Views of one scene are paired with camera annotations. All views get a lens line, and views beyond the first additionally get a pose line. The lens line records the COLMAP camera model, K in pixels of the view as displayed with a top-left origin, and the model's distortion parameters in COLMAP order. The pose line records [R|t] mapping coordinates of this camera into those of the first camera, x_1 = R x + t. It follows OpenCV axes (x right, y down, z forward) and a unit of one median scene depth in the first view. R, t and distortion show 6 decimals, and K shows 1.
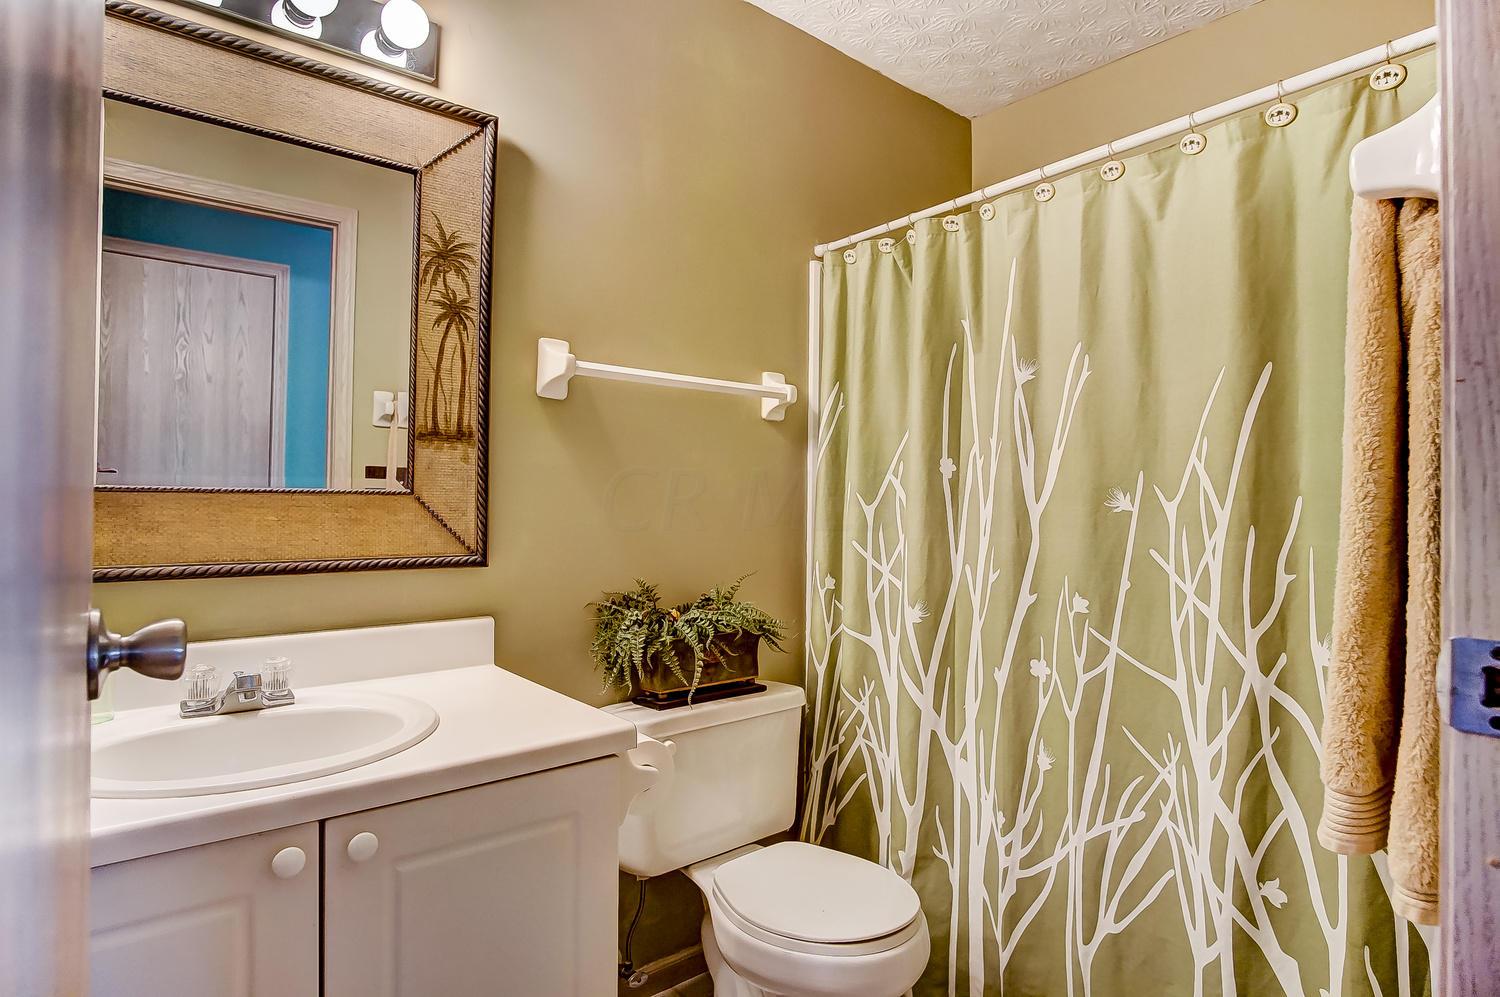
lens RADIAL K [[810.3, 0, 758.7], [0, 810.3, 491.5], [0, 0, 1]] dist [-0.016436, 0.000577]
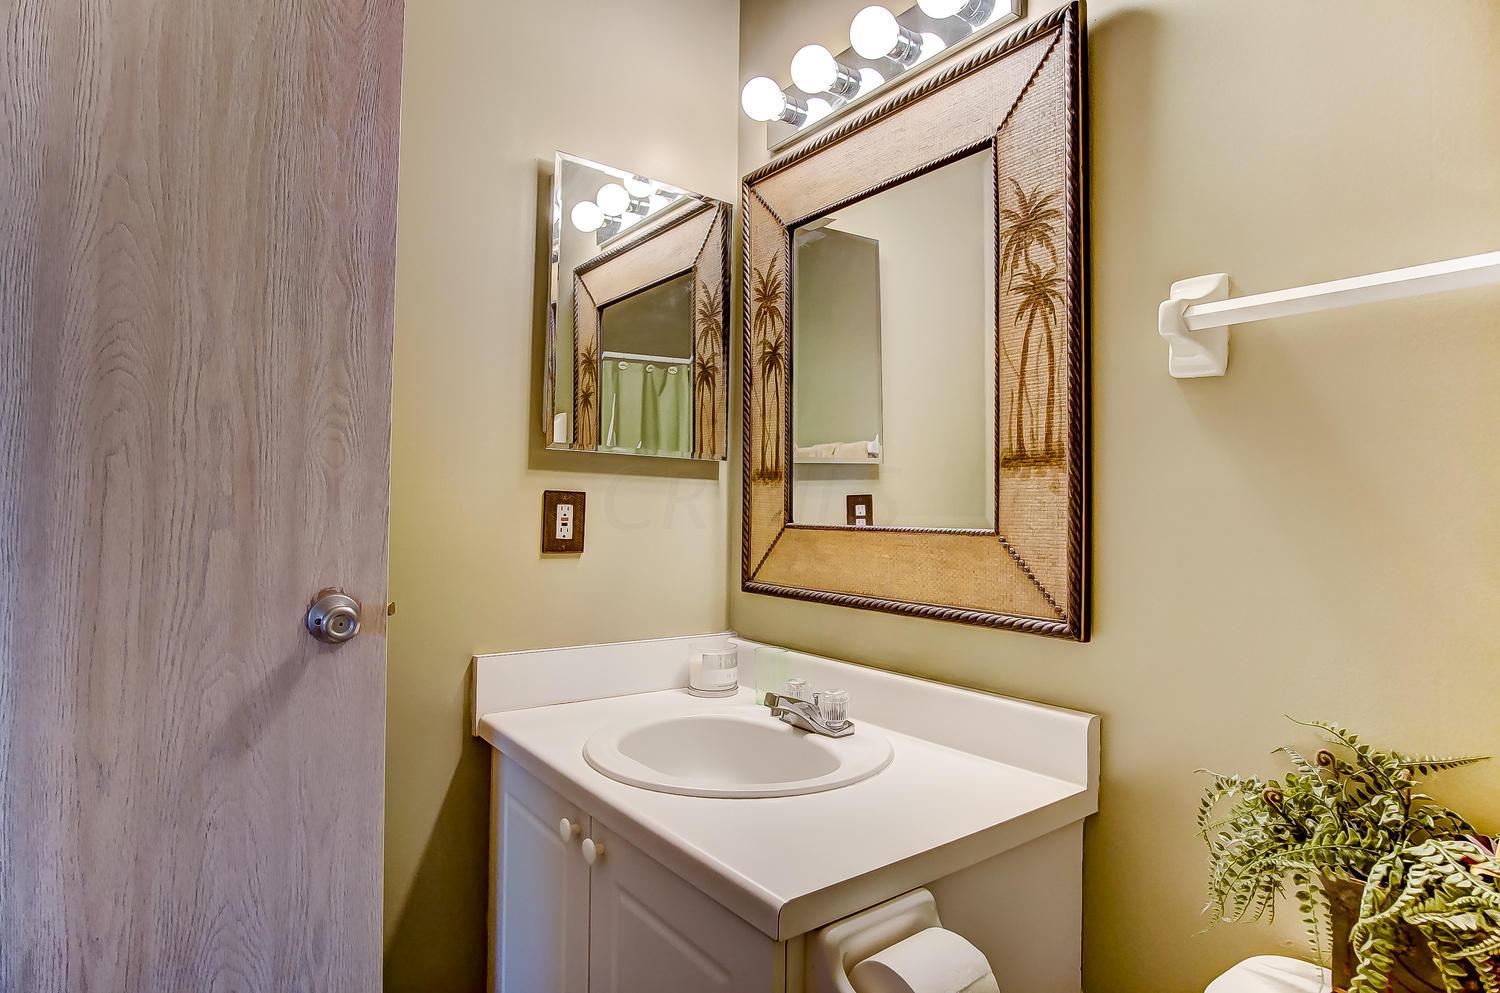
lens RADIAL K [[810.3, 0, 758.7], [0, 810.3, 489.5], [0, 0, 1]] dist [-0.016436, 0.000577]
pose [[-0.039441, -0.036751, -0.998546, 0.378831], [0.001093, 0.999321, -0.036822, -0.012310], [0.999221, -0.002543, -0.039374, 0.771811]]
